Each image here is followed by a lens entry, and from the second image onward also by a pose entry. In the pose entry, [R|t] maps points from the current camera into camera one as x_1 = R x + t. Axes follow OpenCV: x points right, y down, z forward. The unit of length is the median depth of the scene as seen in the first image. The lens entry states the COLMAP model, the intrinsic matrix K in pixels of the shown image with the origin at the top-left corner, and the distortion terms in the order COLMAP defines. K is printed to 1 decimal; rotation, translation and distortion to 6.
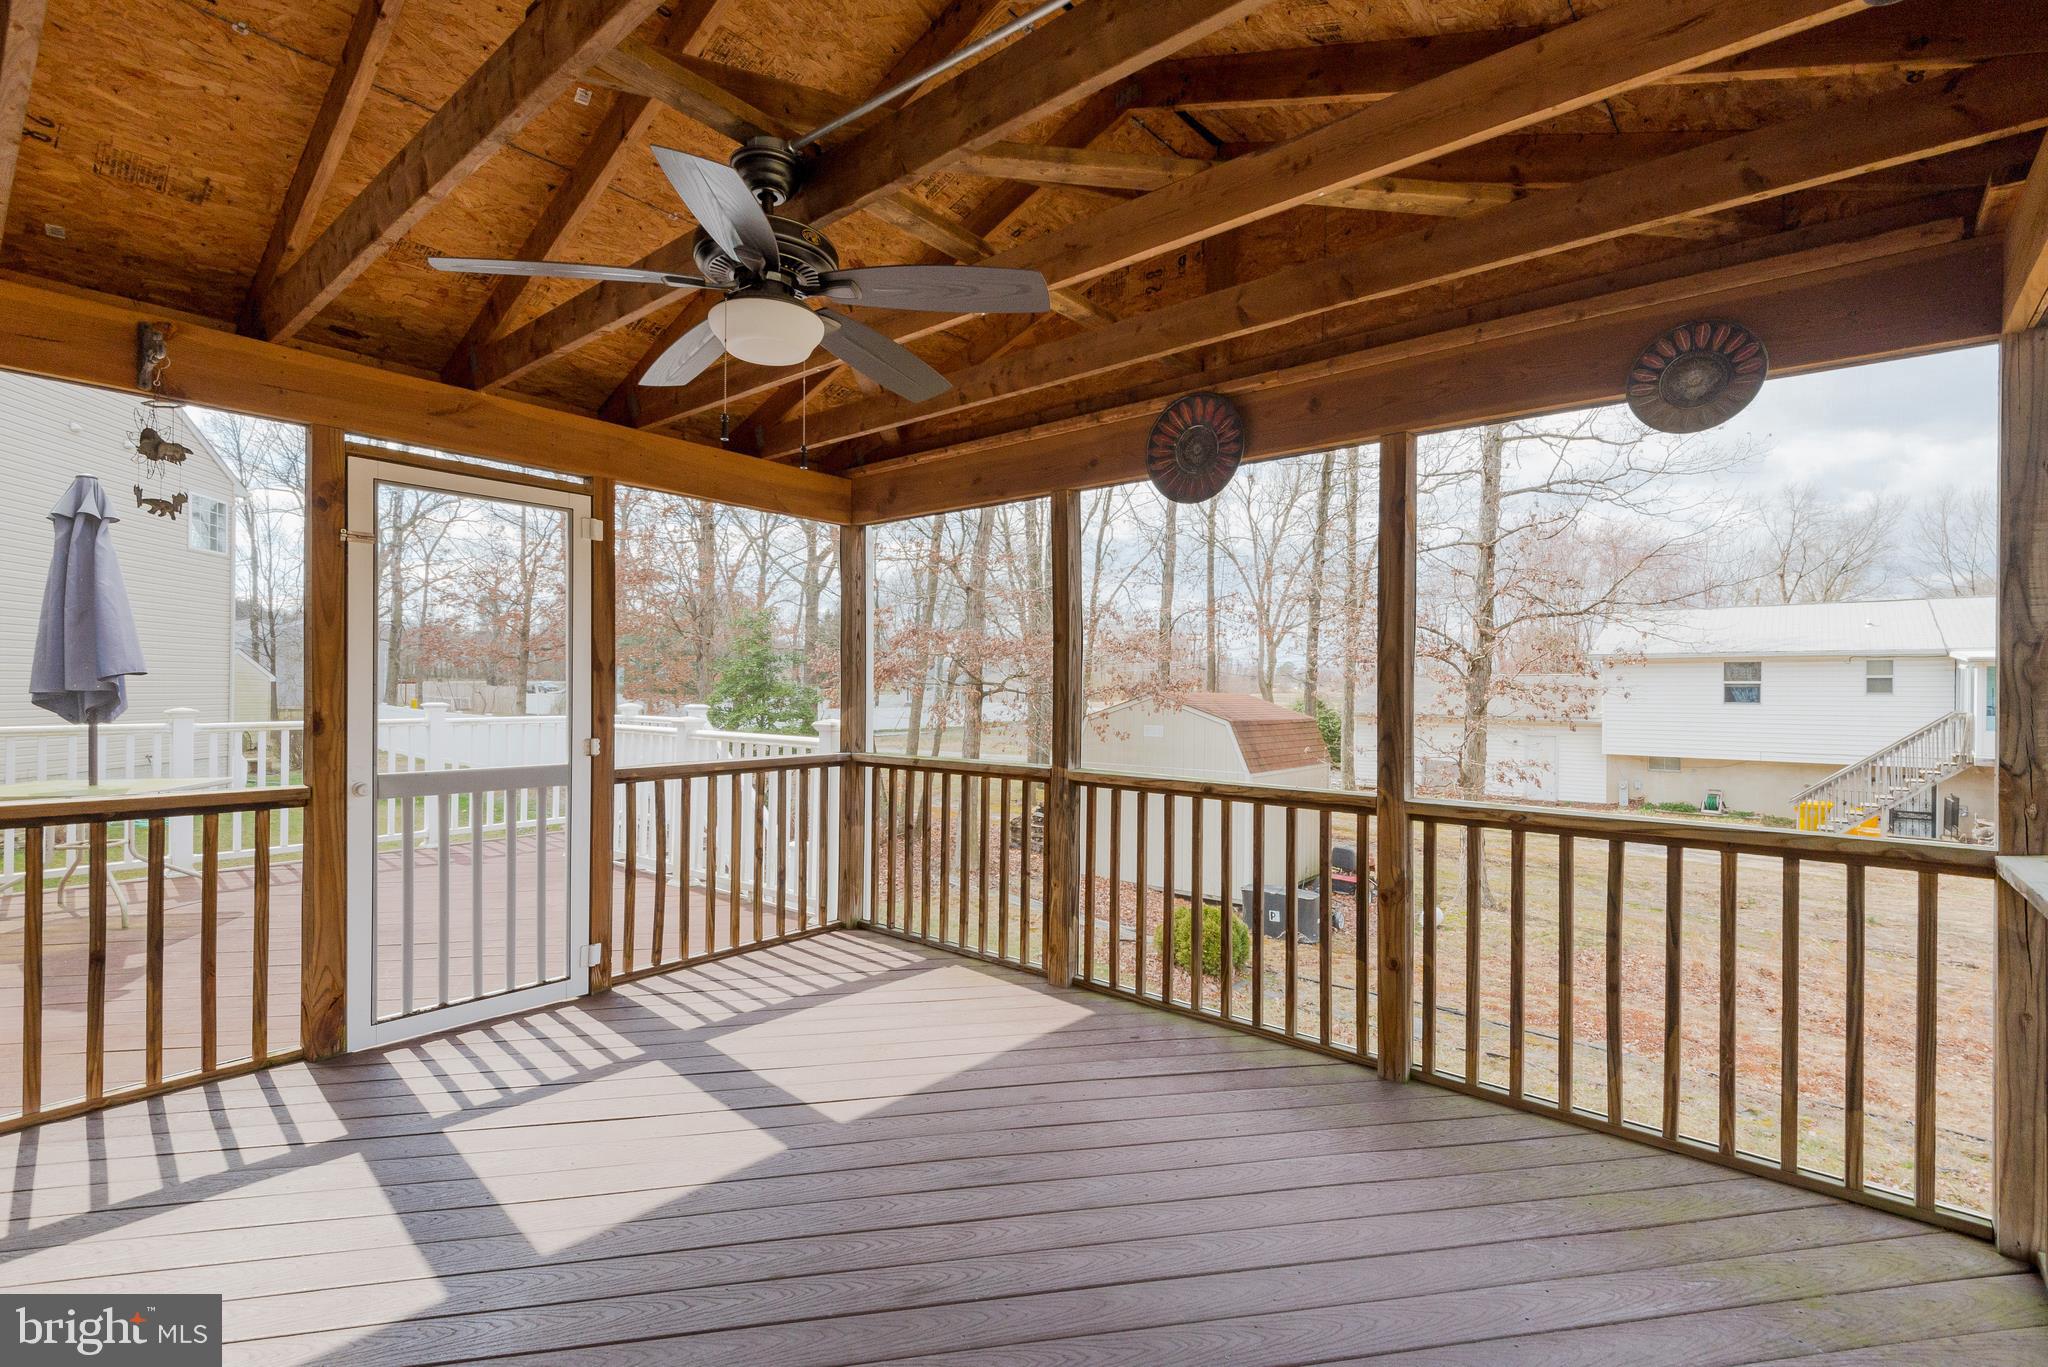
lens RADIAL K [[915.5, 0, 1030.9], [0, 915.5, 680.0], [0, 0, 1]] dist [0.023013, -0.000243]
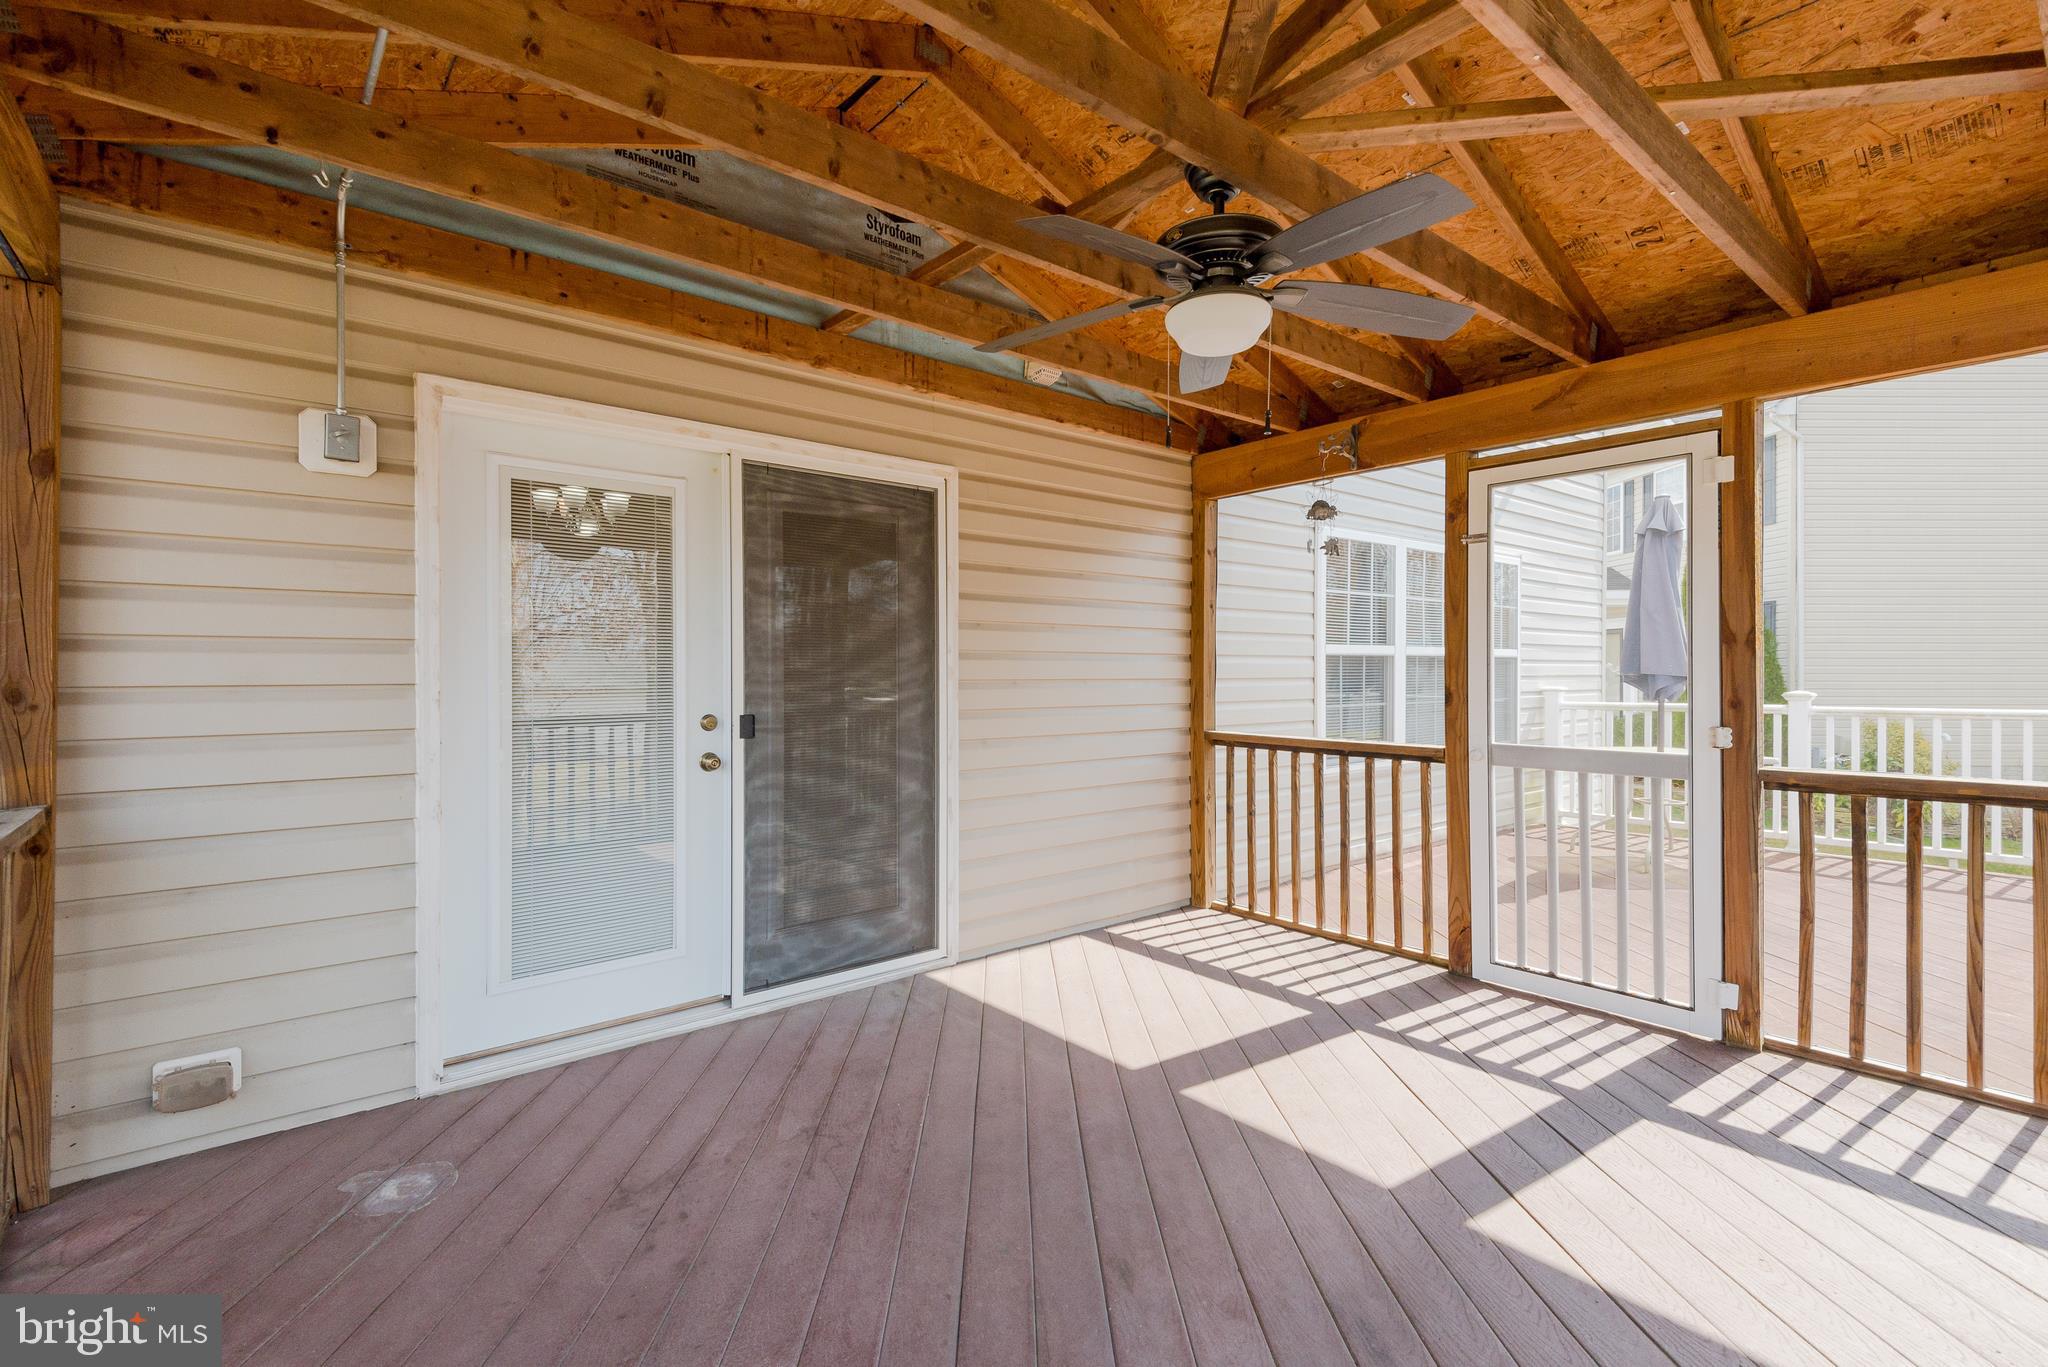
lens RADIAL K [[938.8, 0, 1026.3], [0, 938.8, 667.7], [0, 0, 1]] dist [-0.002229, -0.000620]
pose [[-0.183868, -0.011999, -0.982878, 0.495062], [0.007724, 0.999877, -0.013652, 0.019077], [0.982921, -0.010102, -0.183752, 0.609565]]
